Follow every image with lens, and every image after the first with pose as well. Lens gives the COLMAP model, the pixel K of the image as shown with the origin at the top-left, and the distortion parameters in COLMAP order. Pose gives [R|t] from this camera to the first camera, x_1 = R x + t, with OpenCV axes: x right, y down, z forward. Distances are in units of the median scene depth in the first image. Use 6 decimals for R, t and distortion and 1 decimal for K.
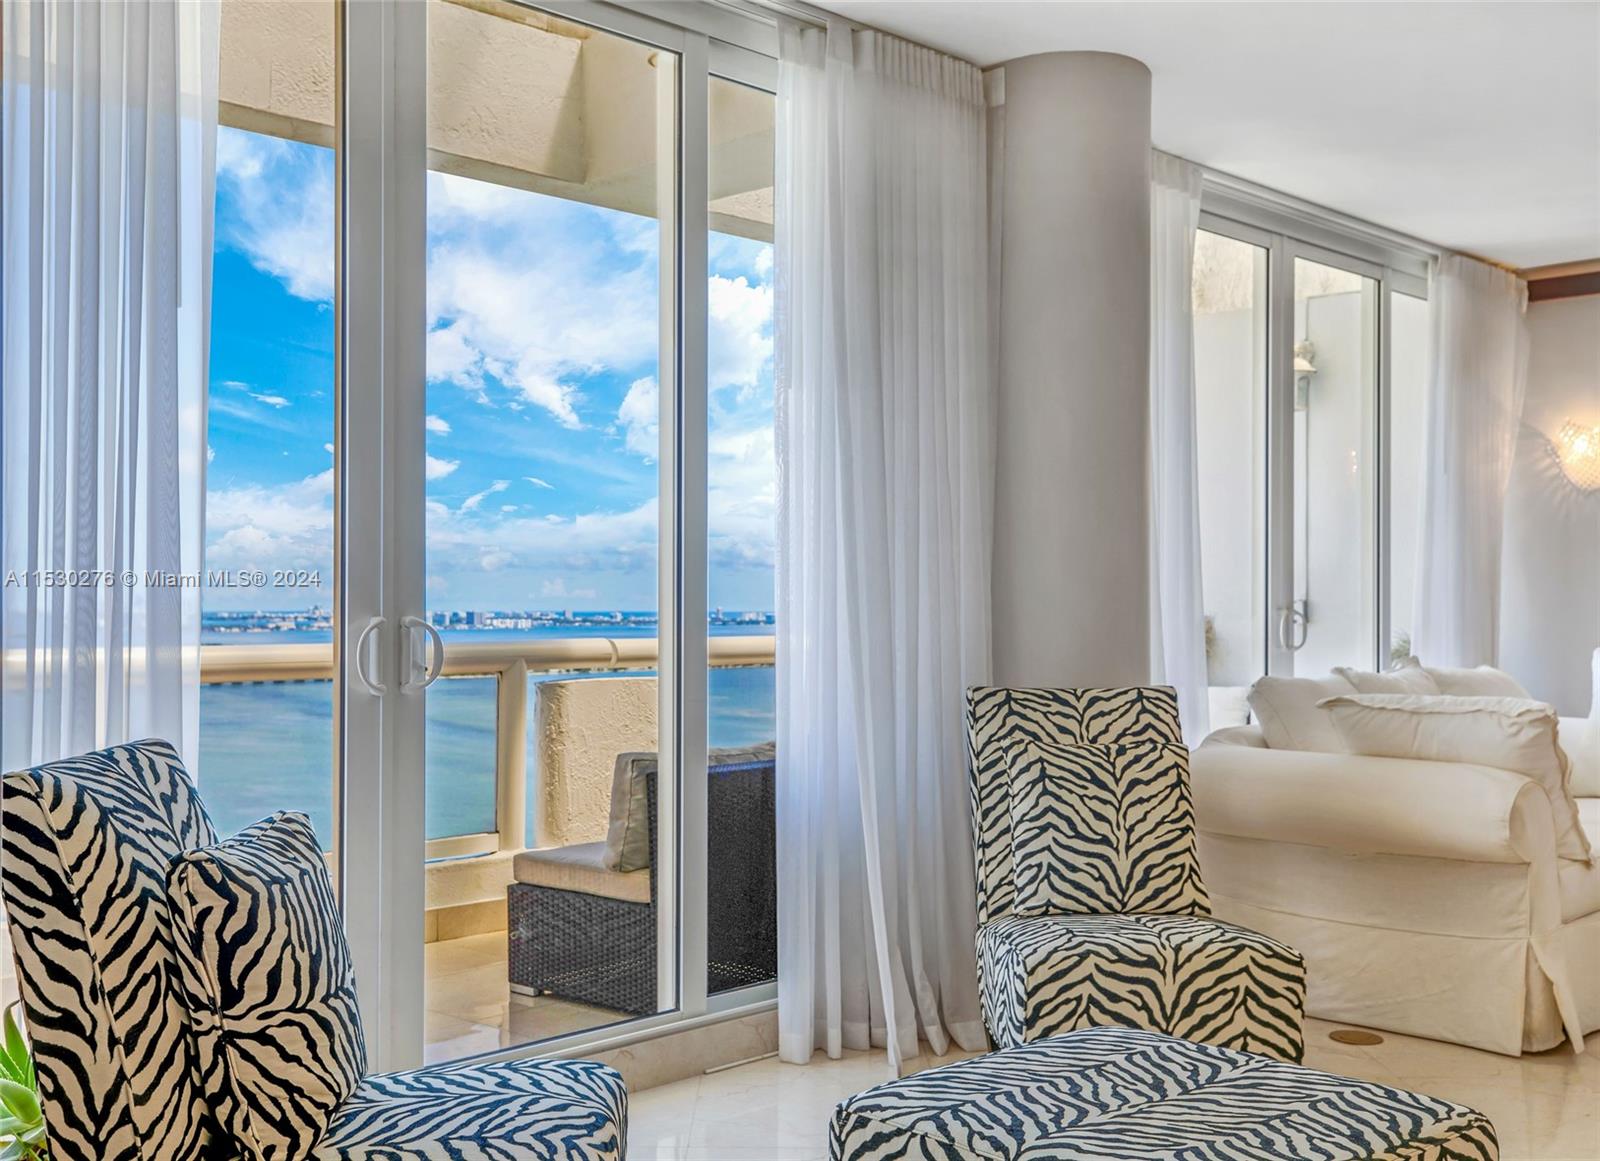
lens RADIAL K [[1763.1, 0, 796.2], [0, 1763.1, 589.7], [0, 0, 1]] dist [0.063217, 0.000000]
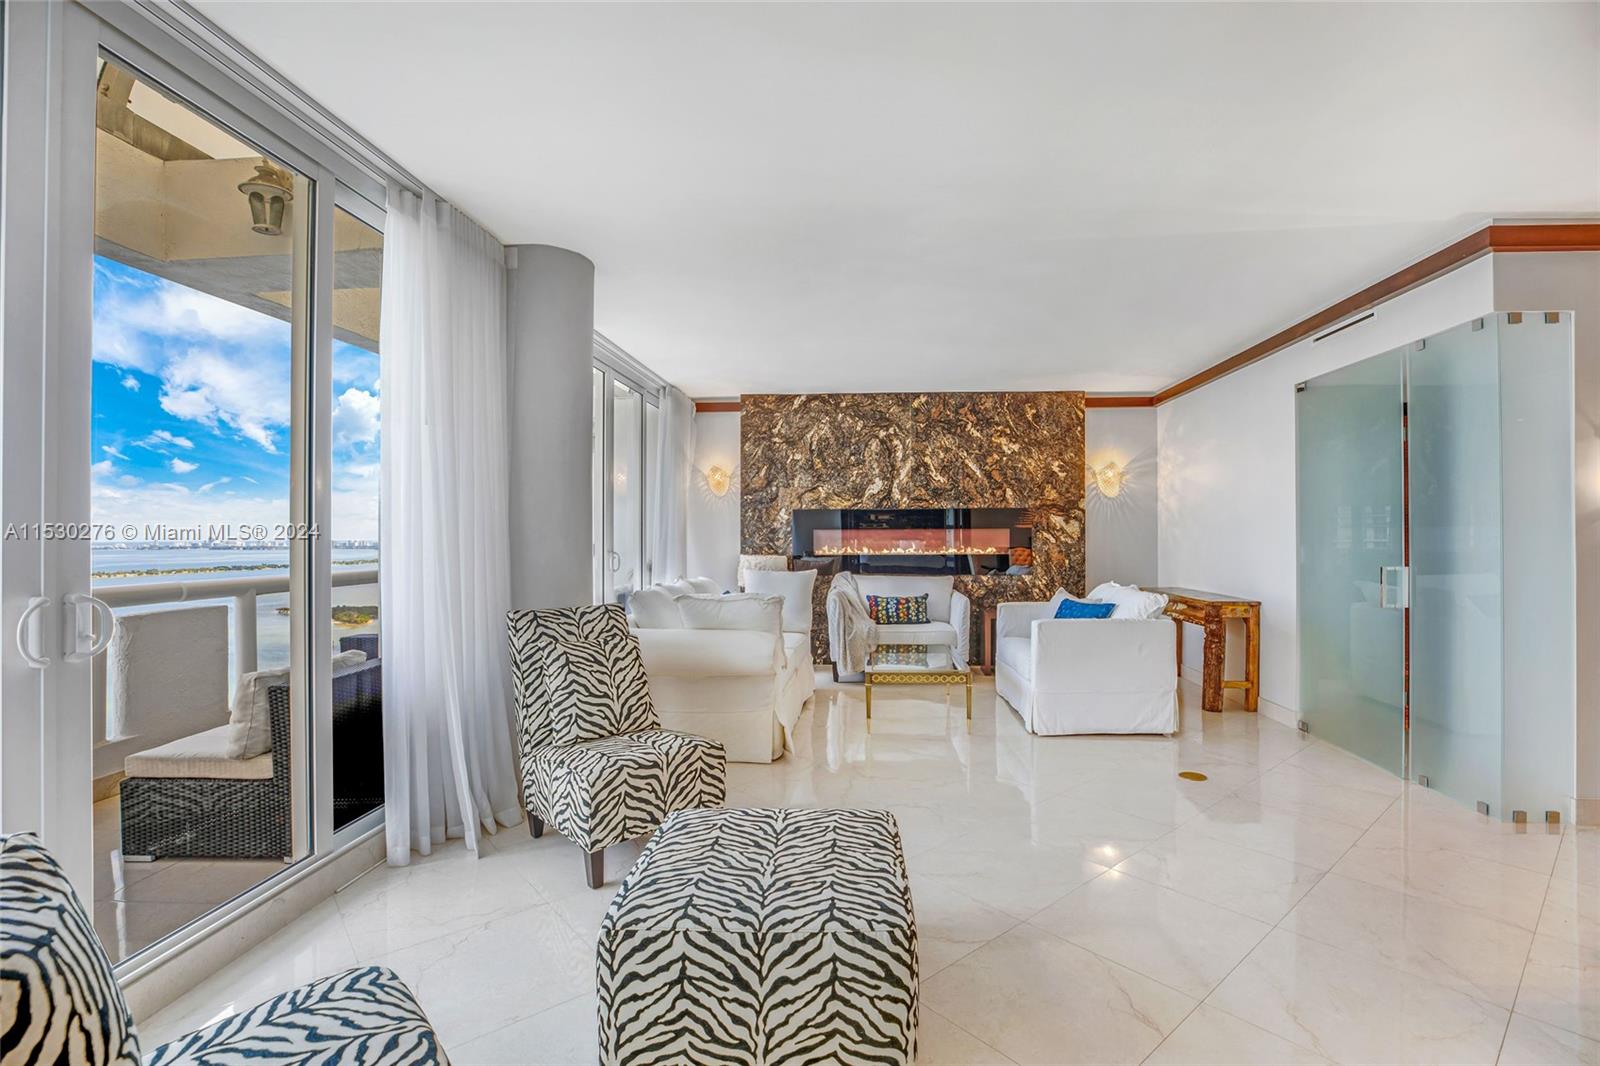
lens RADIAL K [[752.2, 0, 848.6], [0, 752.2, 531.4], [0, 0, 1]] dist [-0.040929, 0.012877]
pose [[0.746196, 0.000362, 0.665726, -0.140445], [-0.004051, 0.999984, 0.003997, -0.025714], [-0.665713, -0.005679, 0.746186, 0.279701]]
